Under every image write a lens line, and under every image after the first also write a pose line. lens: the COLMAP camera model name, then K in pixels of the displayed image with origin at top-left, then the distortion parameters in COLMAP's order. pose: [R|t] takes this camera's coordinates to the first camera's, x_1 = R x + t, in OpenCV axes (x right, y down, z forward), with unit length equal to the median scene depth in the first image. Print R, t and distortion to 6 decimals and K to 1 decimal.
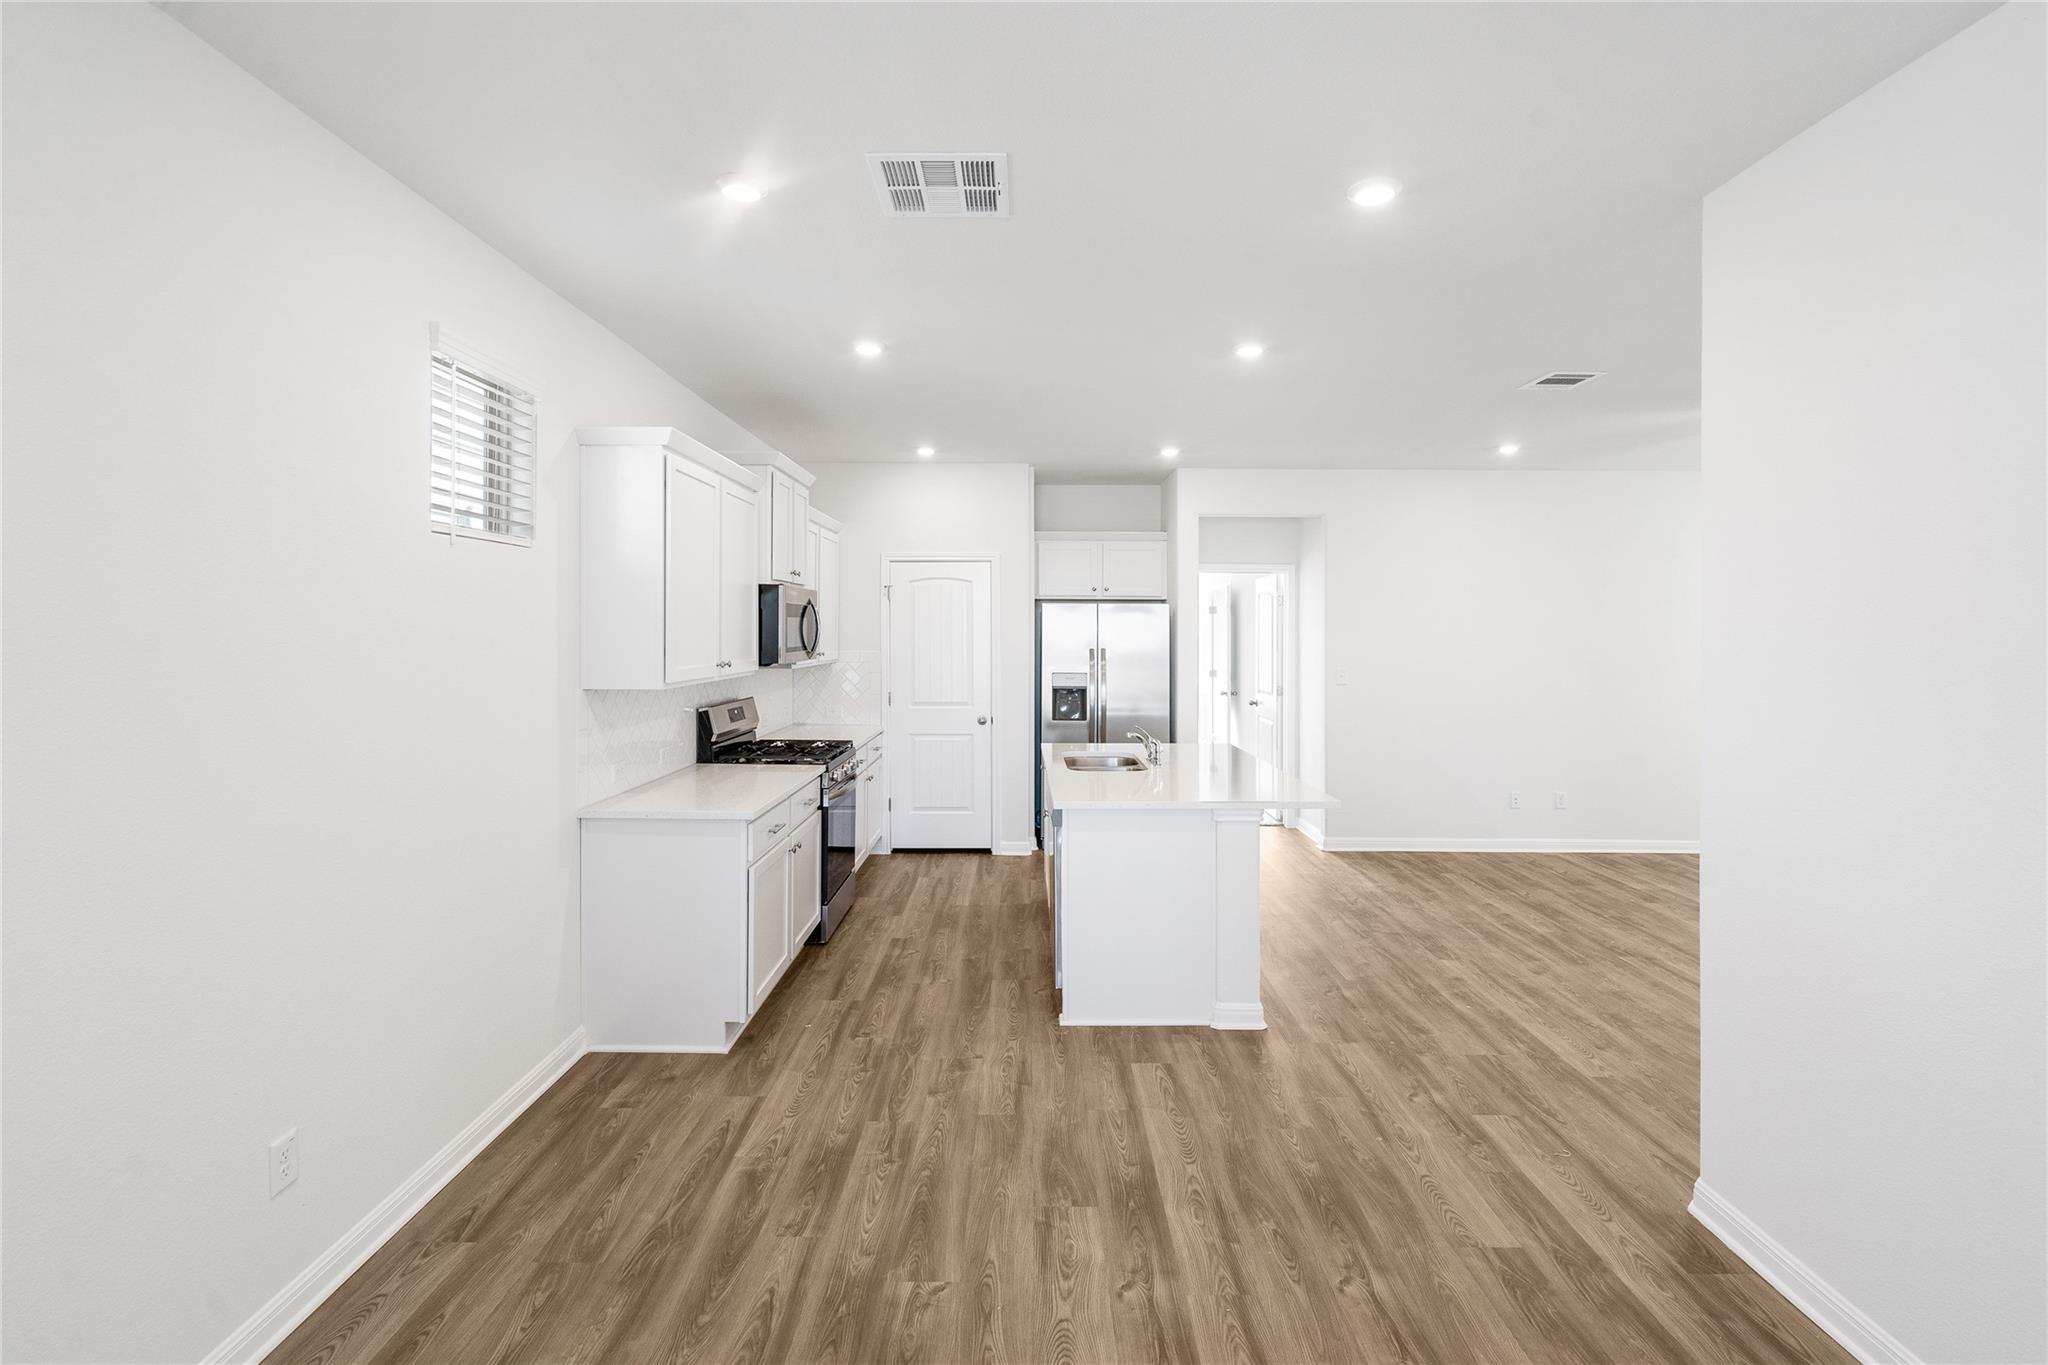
lens RADIAL K [[961.1, 0, 1020.3], [0, 961.1, 636.4], [0, 0, 1]] dist [-0.001181, 0.001587]
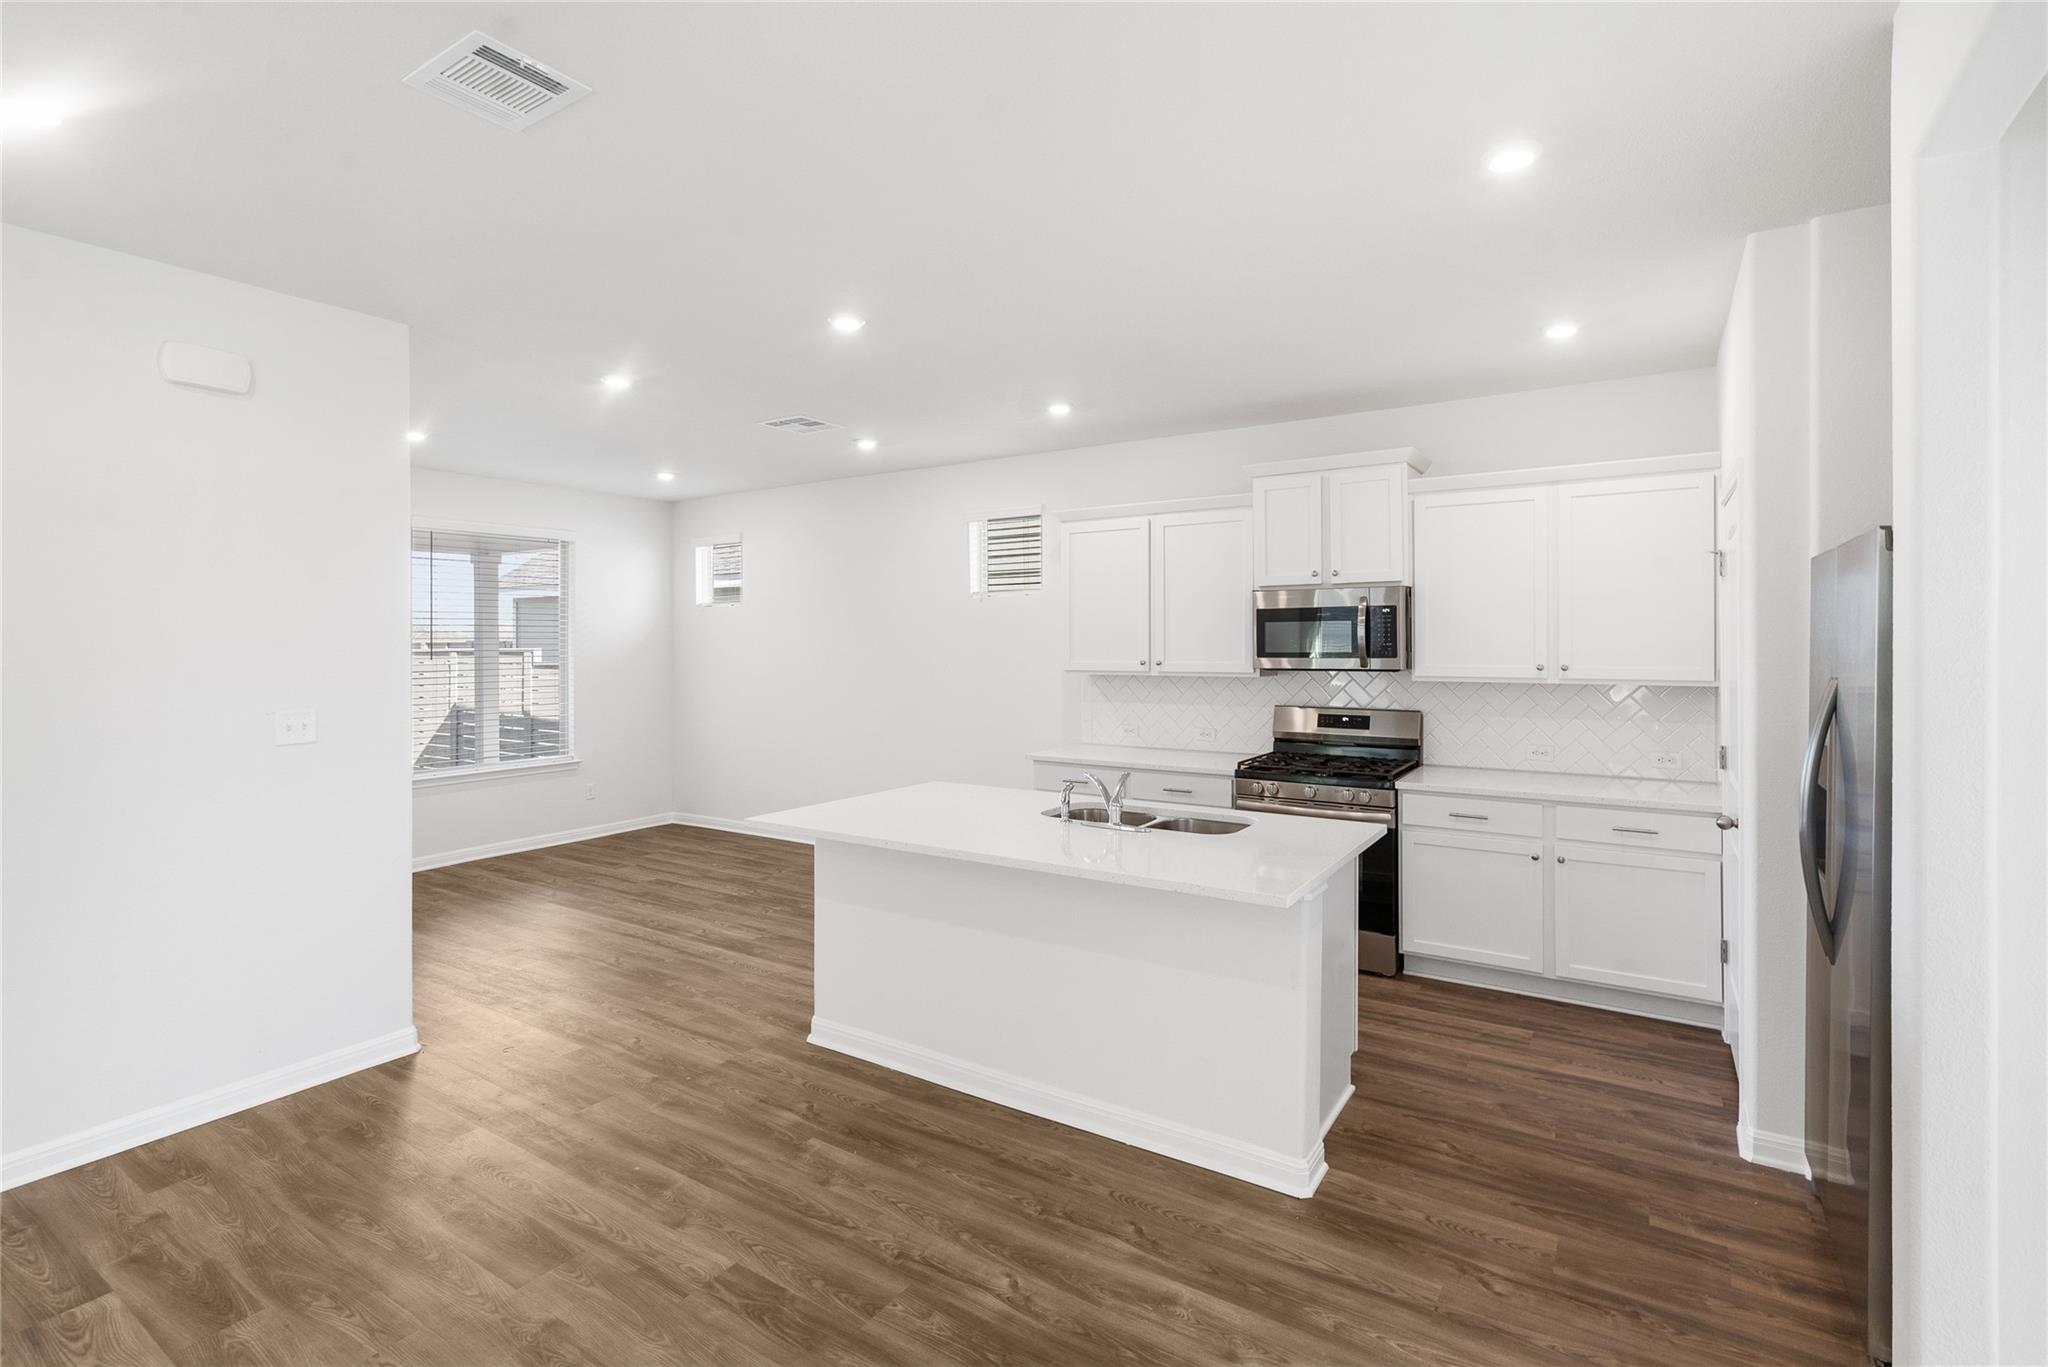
lens RADIAL K [[961.1, 0, 1020.3], [0, 961.1, 637.4], [0, 0, 1]] dist [-0.001181, 0.001587]
pose [[-0.546398, -0.003845, -0.837517, 1.010705], [-0.001134, 0.999992, -0.003851, -0.000523], [0.837525, -0.001154, -0.546398, 1.810859]]
